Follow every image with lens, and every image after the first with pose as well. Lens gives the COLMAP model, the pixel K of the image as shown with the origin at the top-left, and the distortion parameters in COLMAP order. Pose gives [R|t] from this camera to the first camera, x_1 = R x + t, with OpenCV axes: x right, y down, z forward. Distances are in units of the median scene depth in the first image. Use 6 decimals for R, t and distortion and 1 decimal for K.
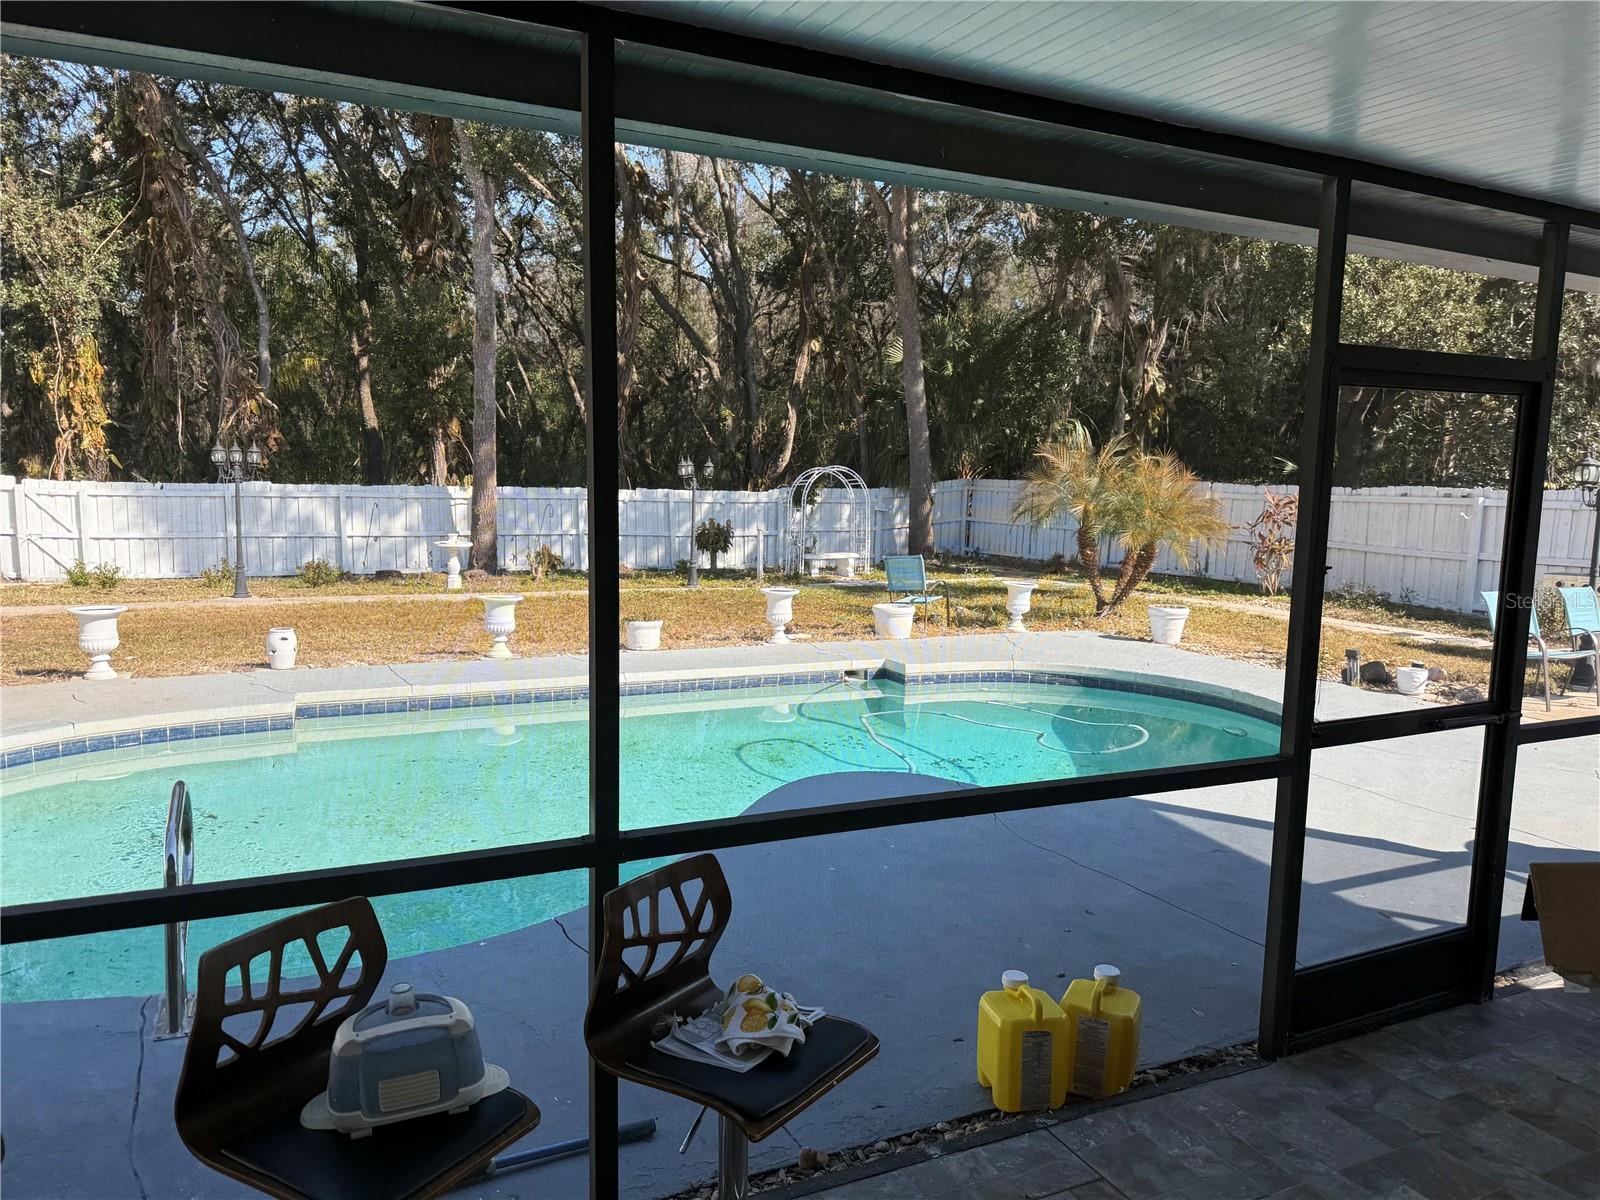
lens RADIAL K [[1115.1, 0, 795.6], [0, 1115.1, 606.5], [0, 0, 1]] dist [0.187370, -0.419323]
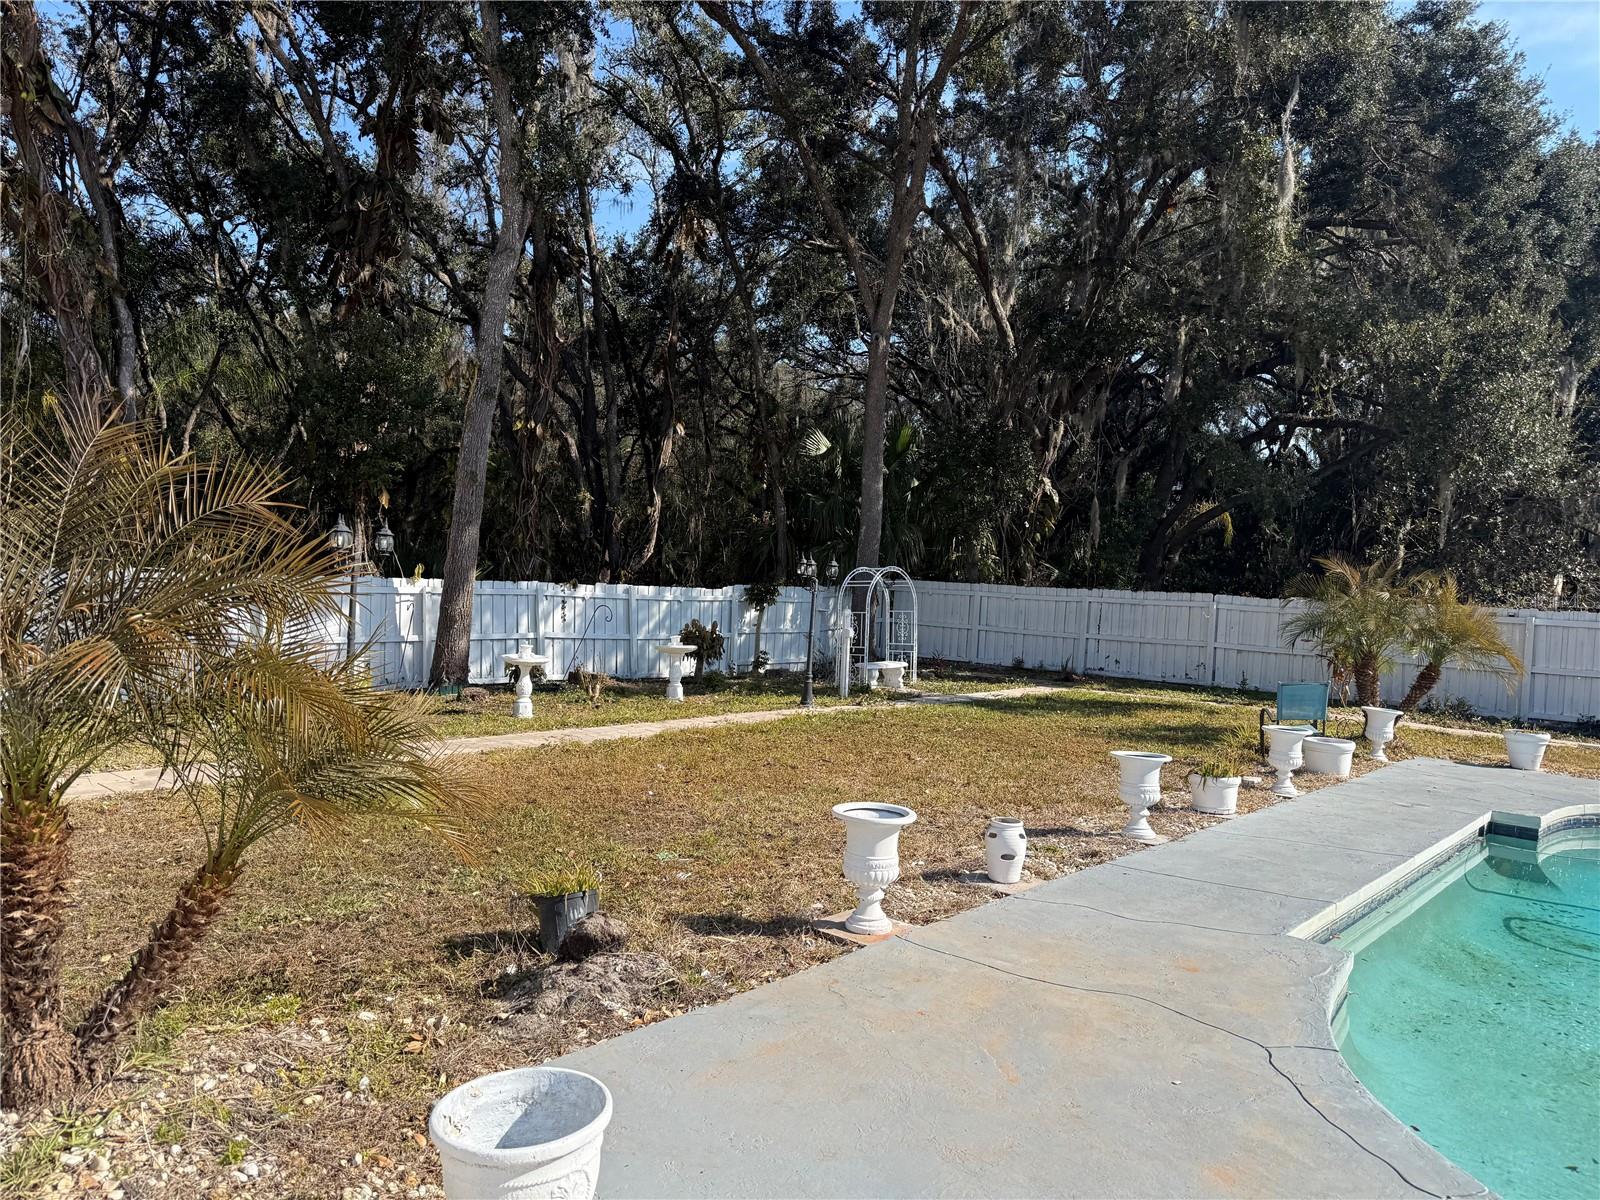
lens RADIAL K [[1115.1, 0, 795.6], [0, 1115.1, 606.5], [0, 0, 1]] dist [0.187370, -0.419323]
pose [[0.920494, 0.013947, 0.390508, -0.341745], [0.015516, 0.997270, -0.072190, -0.025740], [-0.390449, 0.072509, 0.917765, 0.176003]]
